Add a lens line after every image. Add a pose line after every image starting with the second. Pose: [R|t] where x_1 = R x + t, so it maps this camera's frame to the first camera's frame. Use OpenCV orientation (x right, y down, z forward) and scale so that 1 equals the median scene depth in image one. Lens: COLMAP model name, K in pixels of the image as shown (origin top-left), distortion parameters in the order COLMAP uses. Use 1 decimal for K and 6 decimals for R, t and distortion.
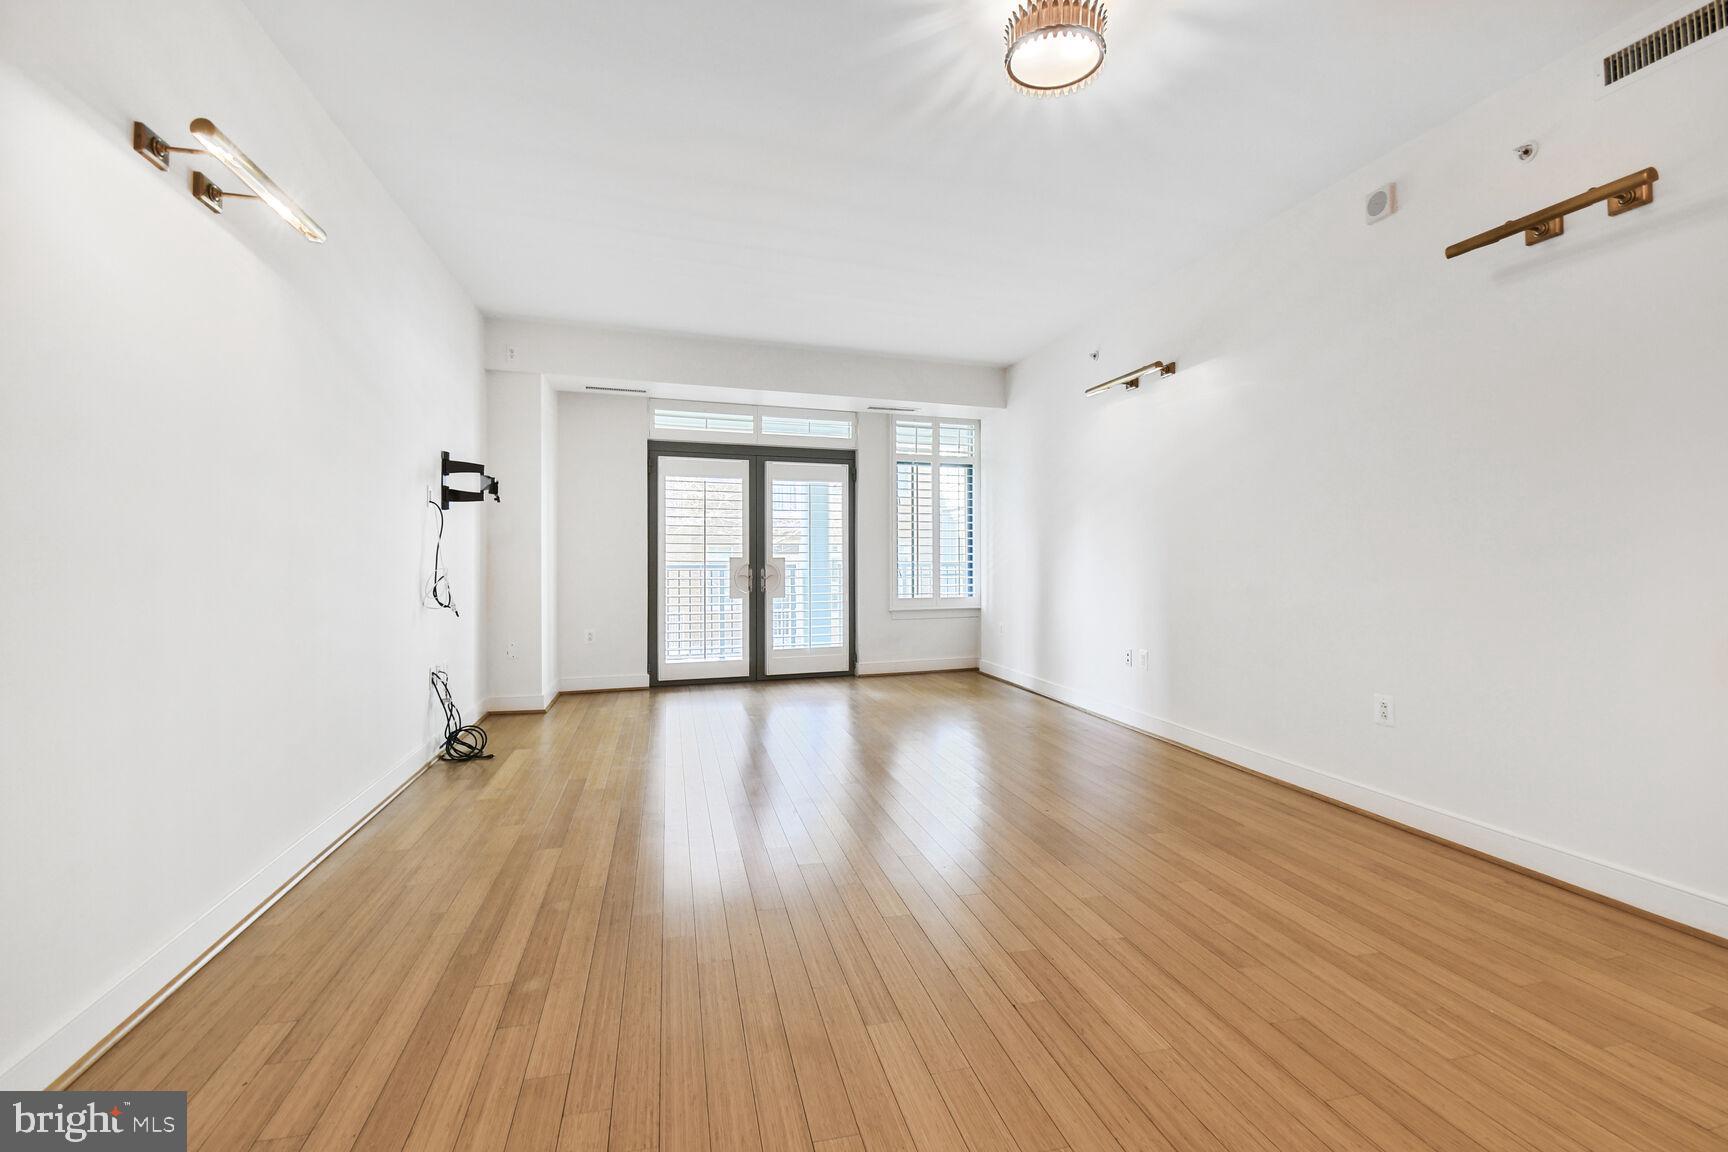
lens RADIAL K [[770.3, 0, 863.1], [0, 770.3, 561.4], [0, 0, 1]] dist [0.012559, -0.019569]
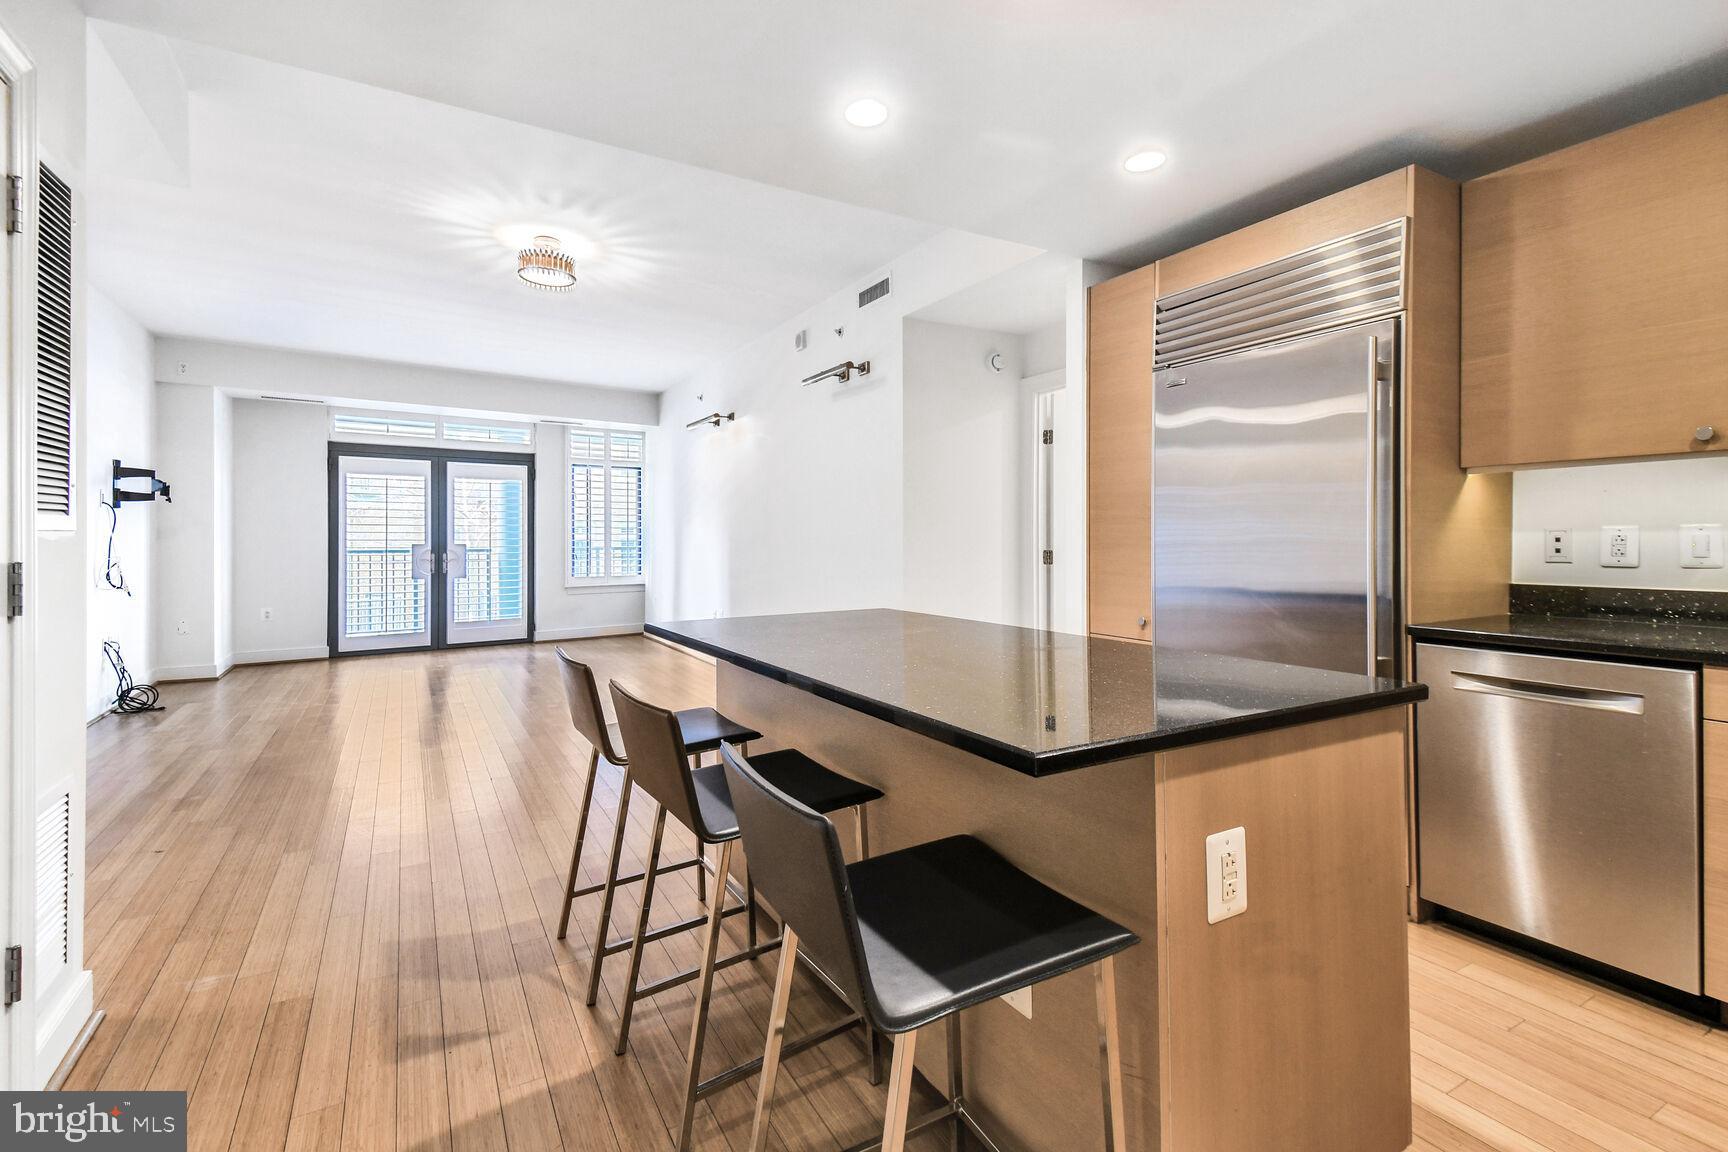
lens RADIAL K [[775.2, 0, 859.8], [0, 775.2, 540.1], [0, 0, 1]] dist [0.037373, -0.021152]
pose [[0.960706, -0.000204, 0.277568, 0.161050], [0.000301, 1.000000, -0.000306, -0.011074], [-0.277568, 0.000378, 0.960706, -0.349790]]
